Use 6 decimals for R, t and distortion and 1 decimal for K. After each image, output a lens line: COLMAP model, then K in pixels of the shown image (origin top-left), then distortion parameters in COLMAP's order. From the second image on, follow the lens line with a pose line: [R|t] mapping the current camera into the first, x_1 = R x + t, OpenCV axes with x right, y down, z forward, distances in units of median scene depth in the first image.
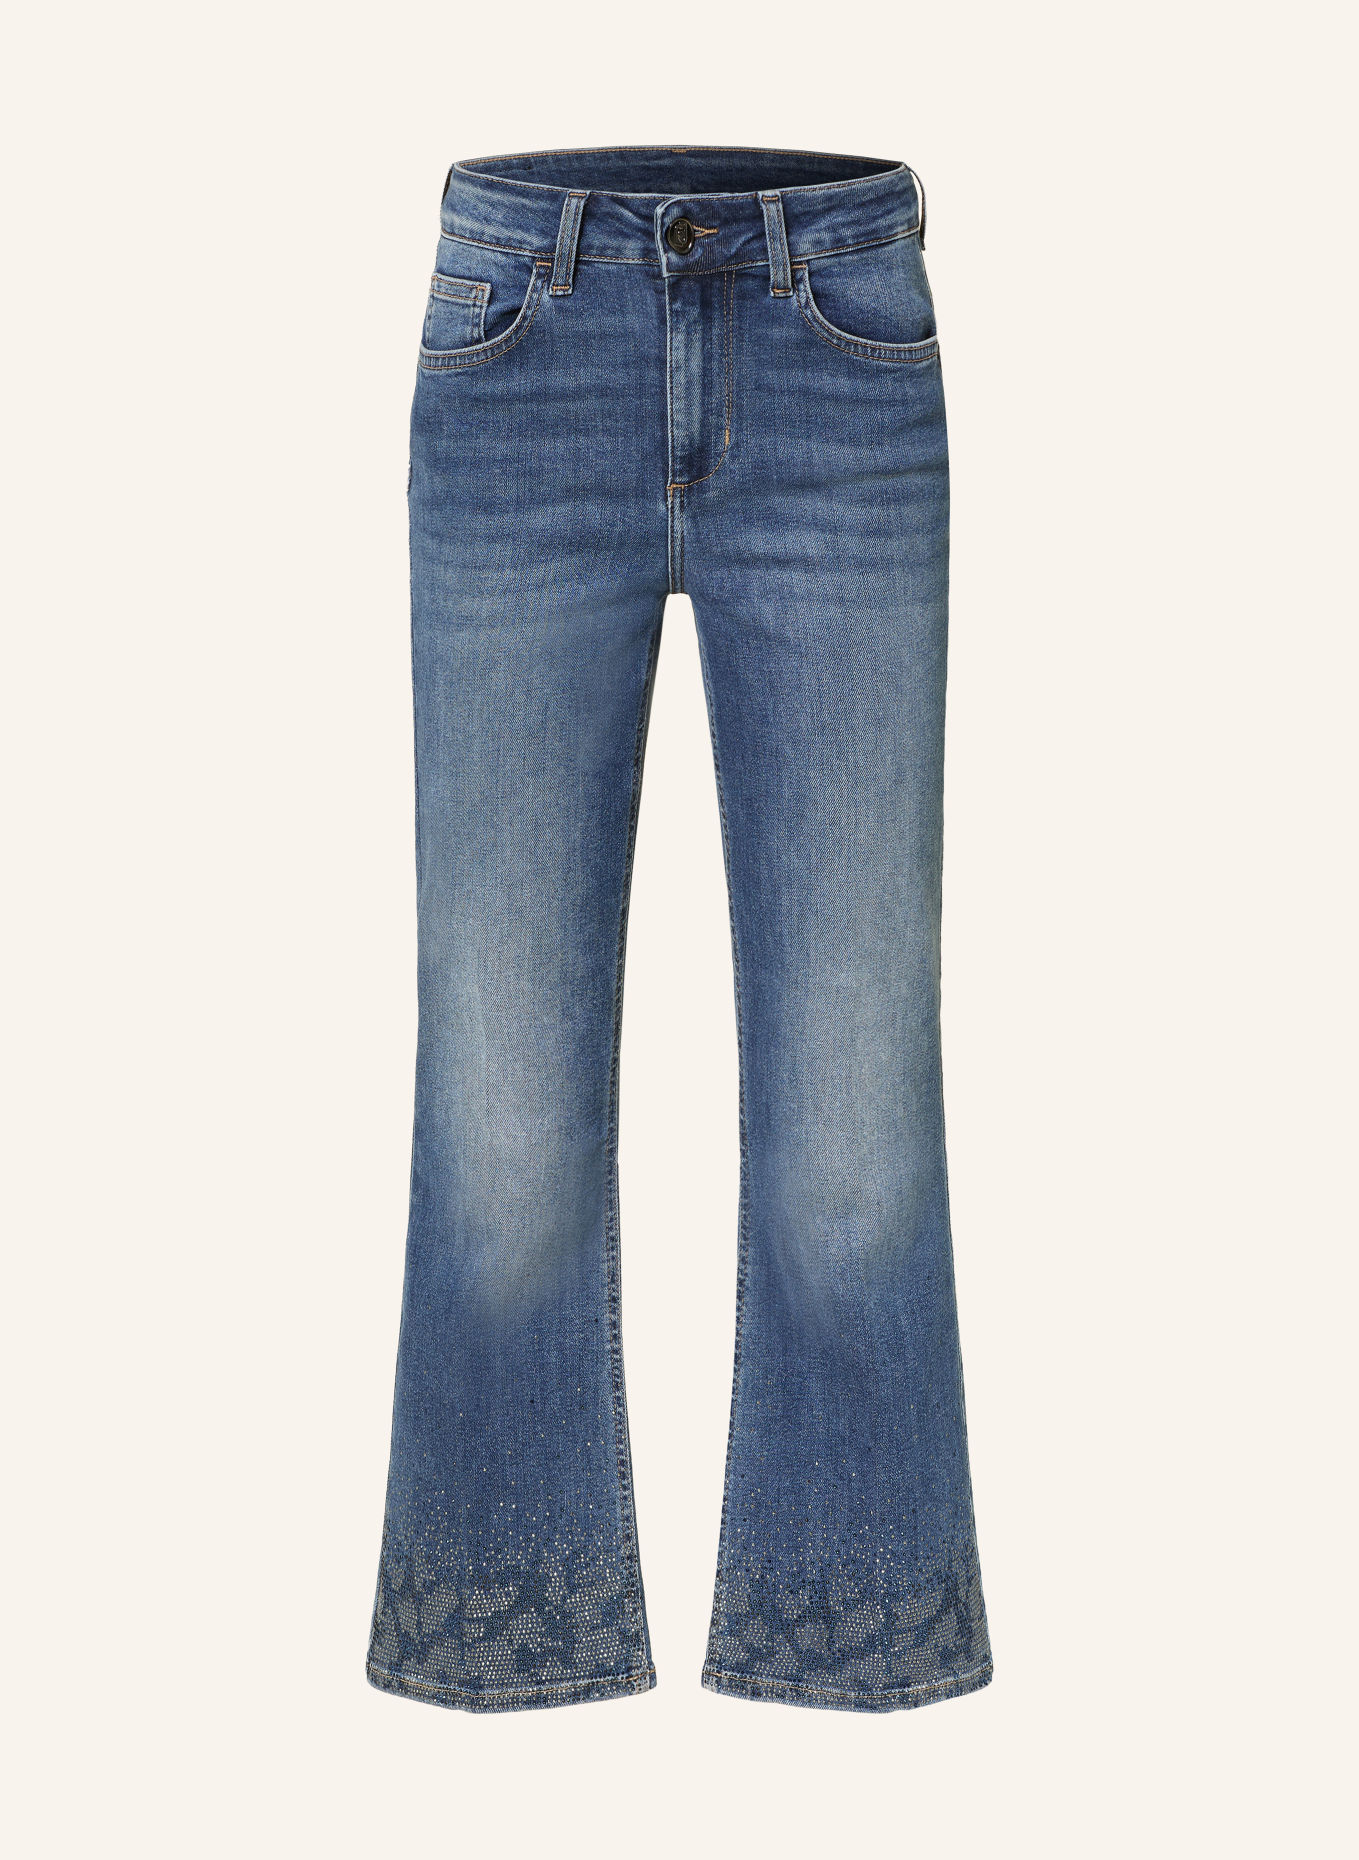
lens RADIAL K [[5674.4, 0, 669.2], [0, 5674.4, 943.1], [0, 0, 1]] dist [0.148278, 0.000000]
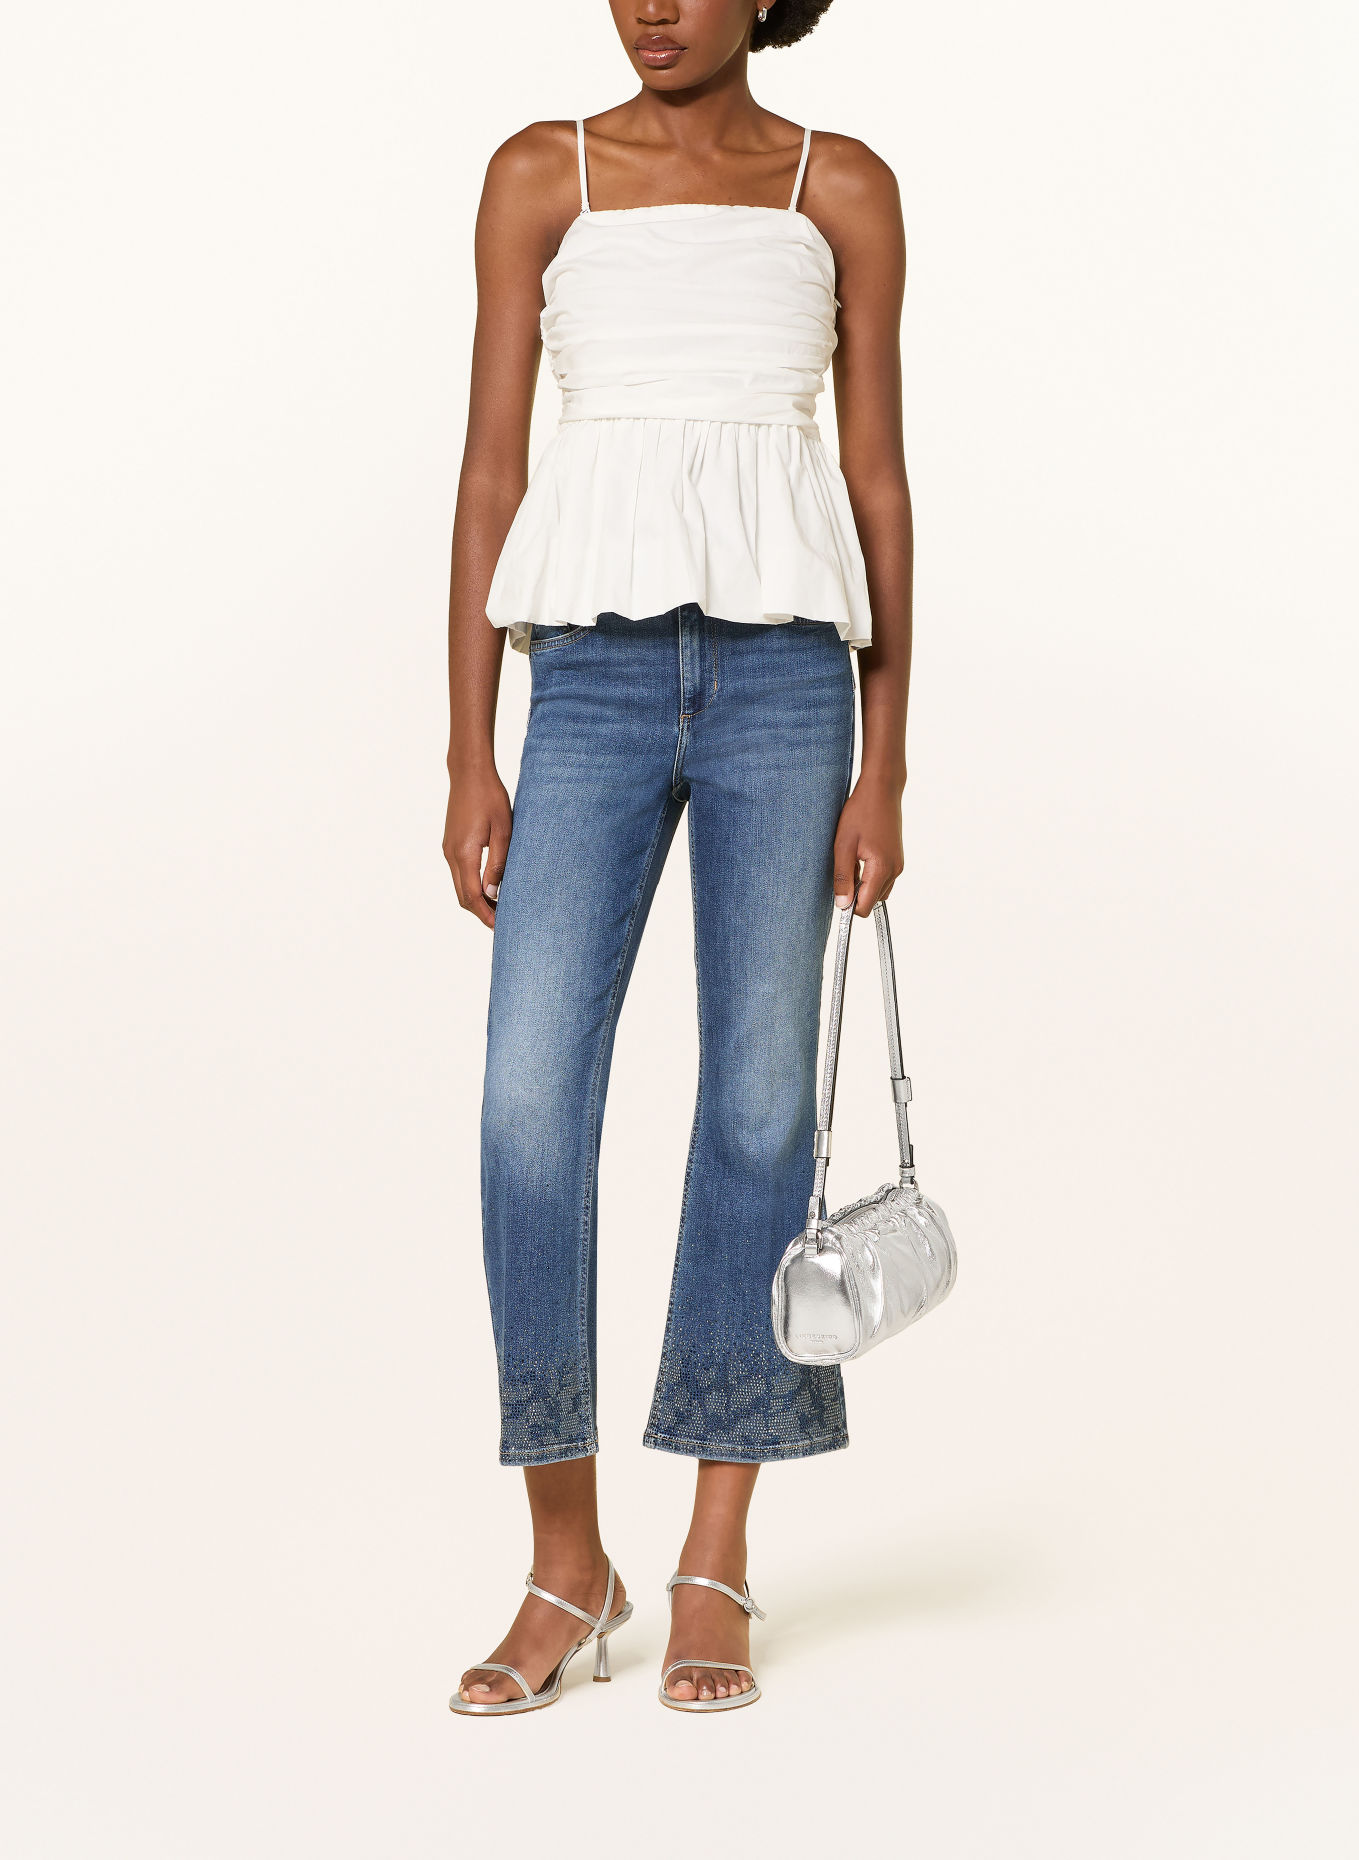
lens RADIAL K [[5674.4, 0, 683.1], [0, 5674.4, 930.7], [0, 0, 1]] dist [0.148278, 0.000000]
pose [[0.997494, 0.069852, 0.011227, -0.013586], [-0.070100, 0.997266, 0.023386, -0.054898], [-0.009563, -0.024114, 0.999663, -0.723597]]
